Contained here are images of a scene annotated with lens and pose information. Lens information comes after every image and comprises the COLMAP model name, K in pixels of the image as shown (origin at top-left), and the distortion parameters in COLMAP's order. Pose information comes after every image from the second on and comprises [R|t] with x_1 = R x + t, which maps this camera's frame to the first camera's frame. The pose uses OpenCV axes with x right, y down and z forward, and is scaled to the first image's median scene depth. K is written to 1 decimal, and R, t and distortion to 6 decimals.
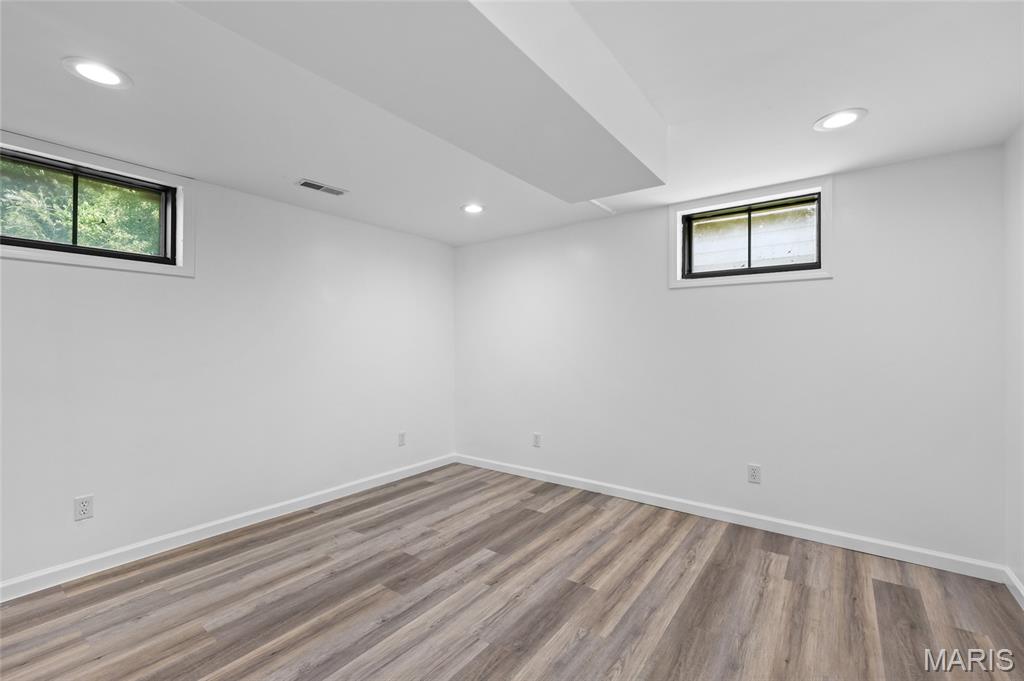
lens RADIAL K [[444.3, 0, 512.2], [0, 444.3, 342.9], [0, 0, 1]] dist [-0.000361, 0.000449]
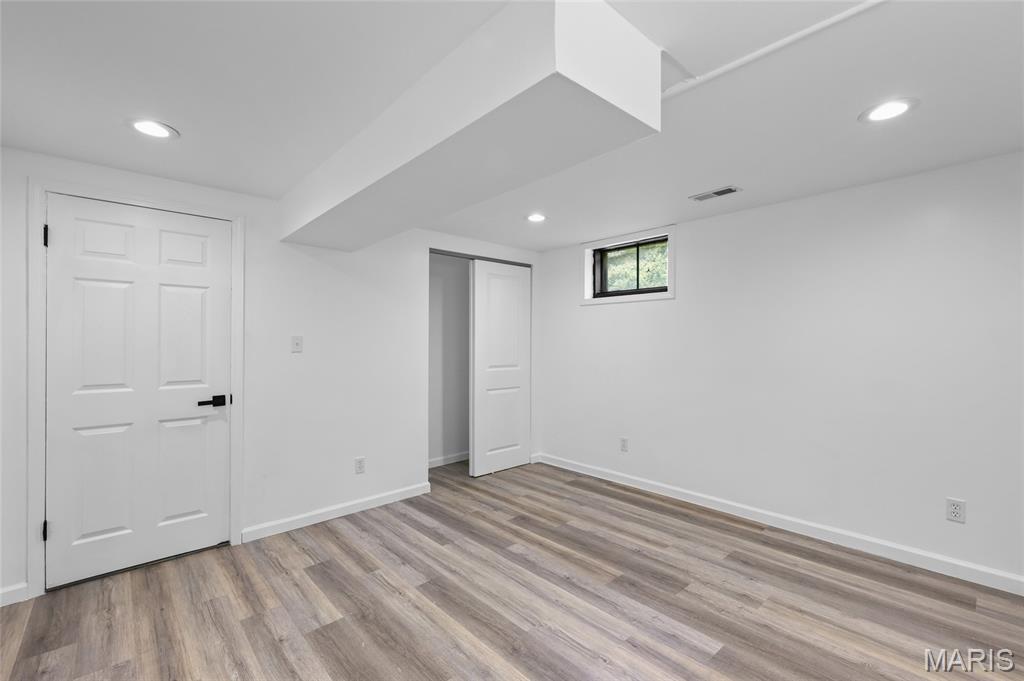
lens RADIAL K [[444.3, 0, 512.2], [0, 444.3, 342.9], [0, 0, 1]] dist [-0.000361, 0.000449]
pose [[-0.204666, -0.000020, -0.978832, 0.710270], [0.001225, 0.999999, -0.000277, -0.015694], [0.978831, -0.001256, -0.204665, 0.833371]]
